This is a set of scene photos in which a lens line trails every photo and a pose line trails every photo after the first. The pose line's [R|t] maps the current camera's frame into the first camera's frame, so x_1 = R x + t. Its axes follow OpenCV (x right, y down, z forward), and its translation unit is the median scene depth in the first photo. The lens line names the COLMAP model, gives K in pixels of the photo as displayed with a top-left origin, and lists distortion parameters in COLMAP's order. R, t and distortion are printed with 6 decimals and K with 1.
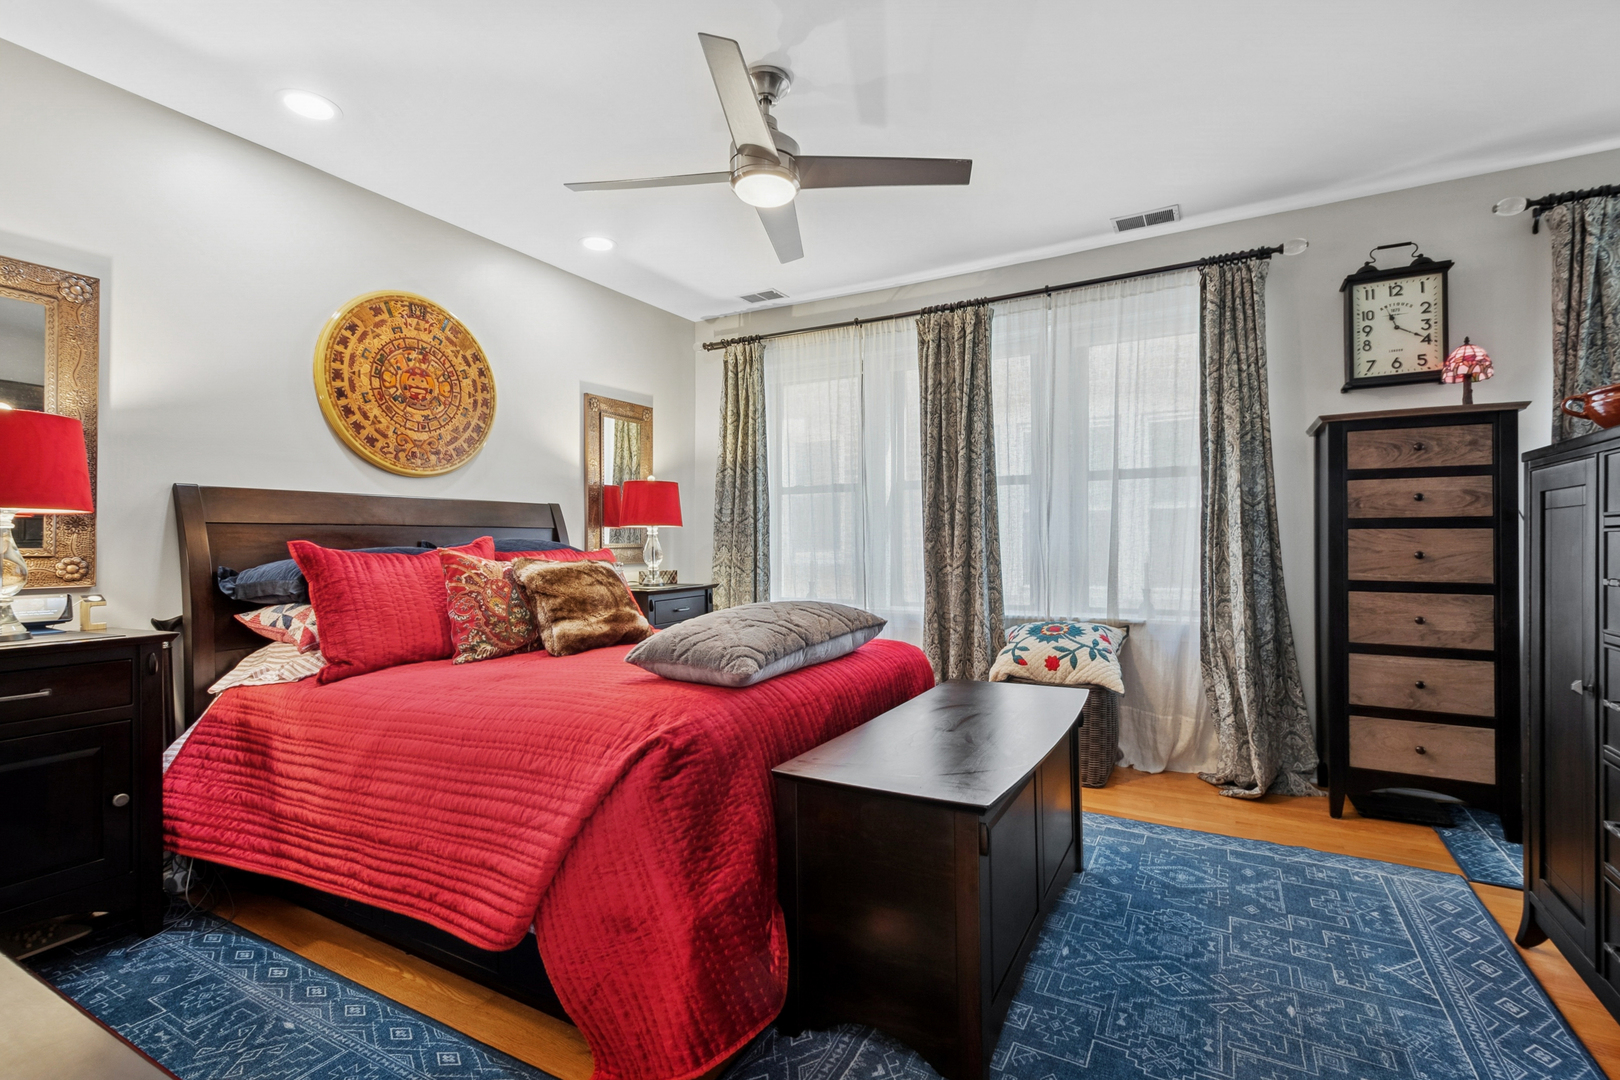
lens RADIAL K [[716.8, 0, 819.4], [0, 716.8, 541.3], [0, 0, 1]] dist [0.000566, -0.000846]
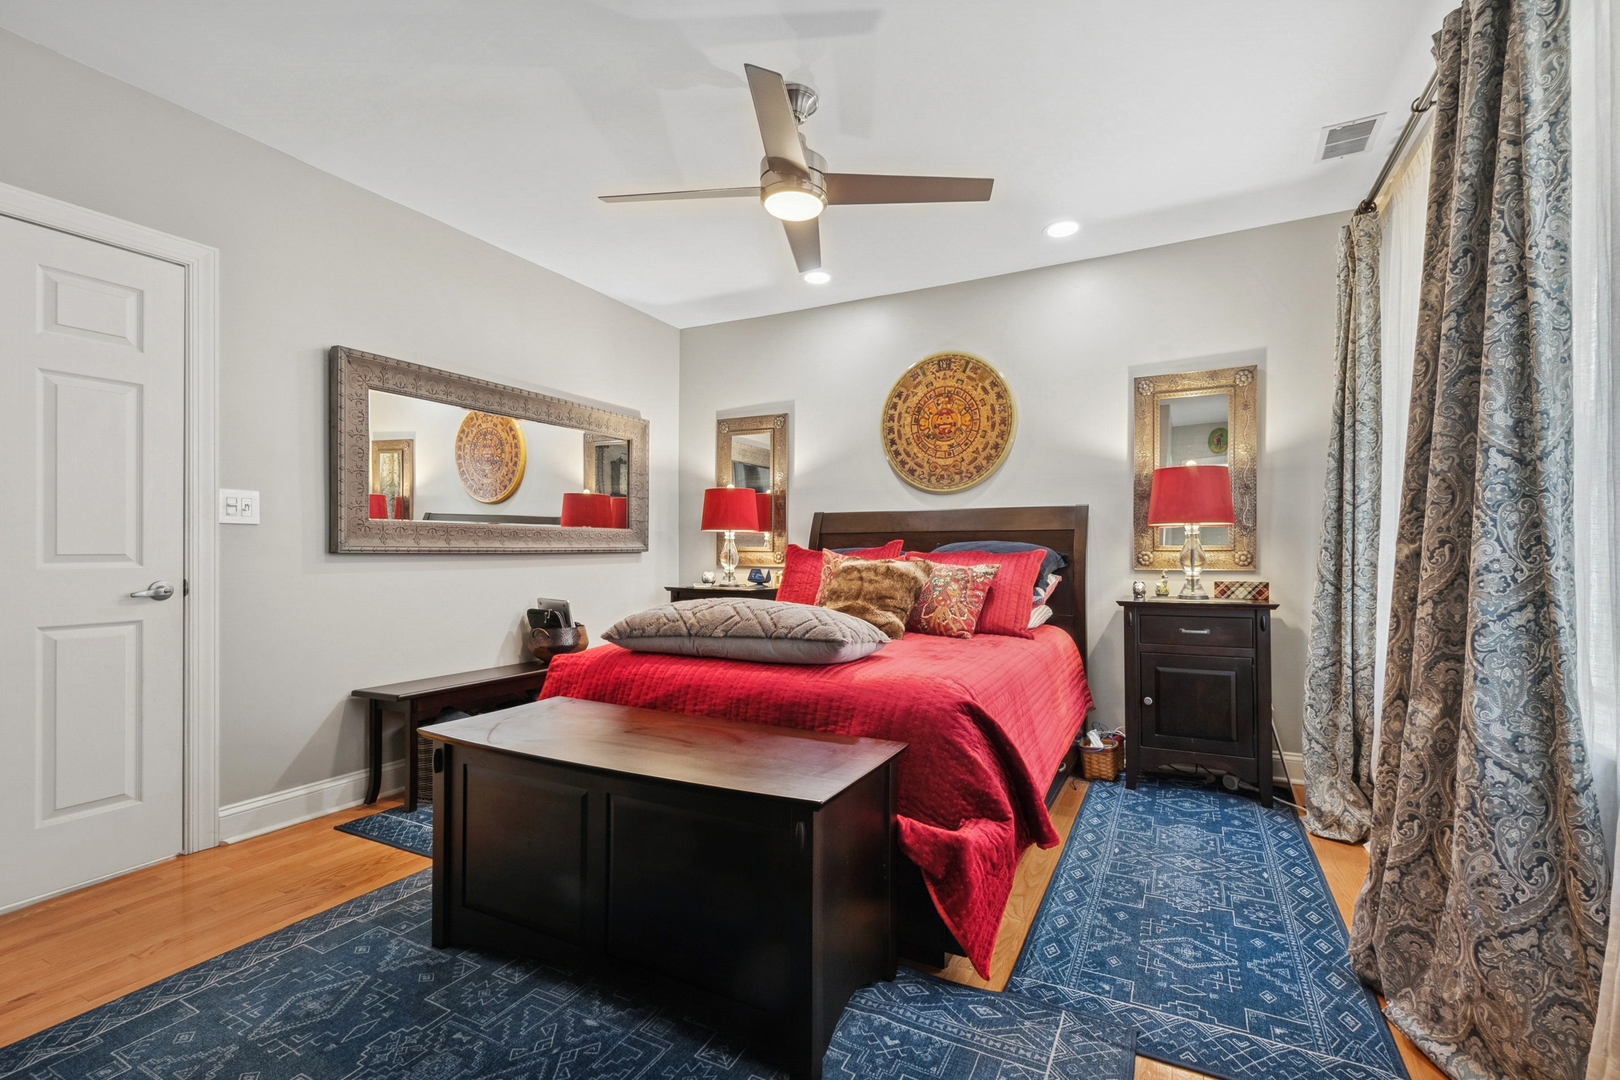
lens RADIAL K [[716.8, 0, 818.6], [0, 716.8, 546.0], [0, 0, 1]] dist [0.000566, -0.000846]
pose [[0.029702, -0.005437, -0.999544, 0.722288], [-0.000971, 0.999985, -0.005468, 0.010364], [0.999558, 0.001133, 0.029696, 0.750691]]
